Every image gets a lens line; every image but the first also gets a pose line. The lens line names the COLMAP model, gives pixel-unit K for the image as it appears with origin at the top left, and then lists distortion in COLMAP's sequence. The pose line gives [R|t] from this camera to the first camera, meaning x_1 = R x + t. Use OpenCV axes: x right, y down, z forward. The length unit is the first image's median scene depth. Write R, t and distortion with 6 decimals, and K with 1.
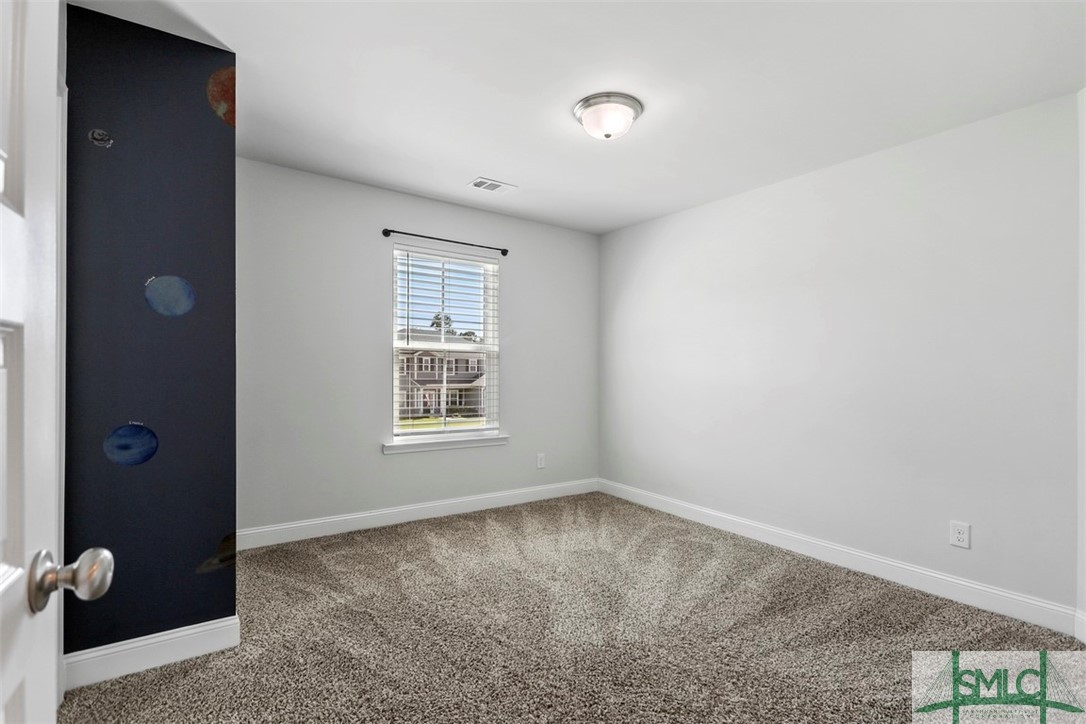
lens RADIAL K [[512.9, 0, 543.8], [0, 512.9, 369.6], [0, 0, 1]] dist [0.032689, -0.015585]
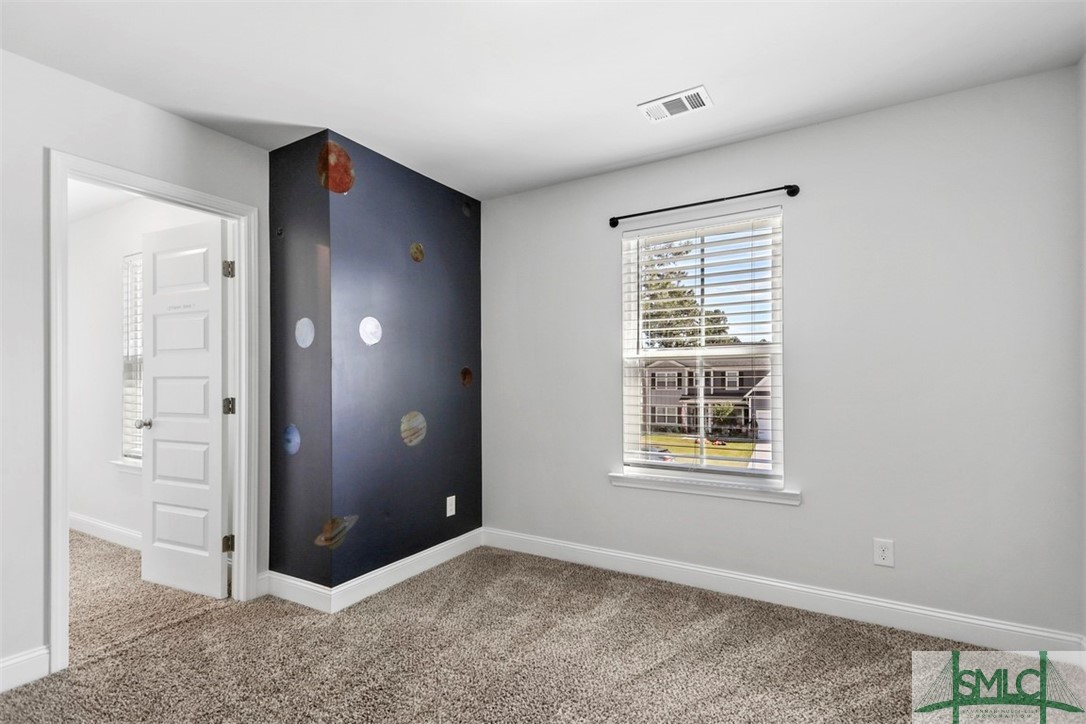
lens RADIAL K [[519.1, 0, 544.4], [0, 519.1, 375.8], [0, 0, 1]] dist [0.035285, -0.011342]
pose [[0.396967, -0.030225, -0.917335, 0.461407], [0.014418, 0.999540, -0.026694, 0.007016], [0.917720, -0.002629, 0.397220, 0.589402]]
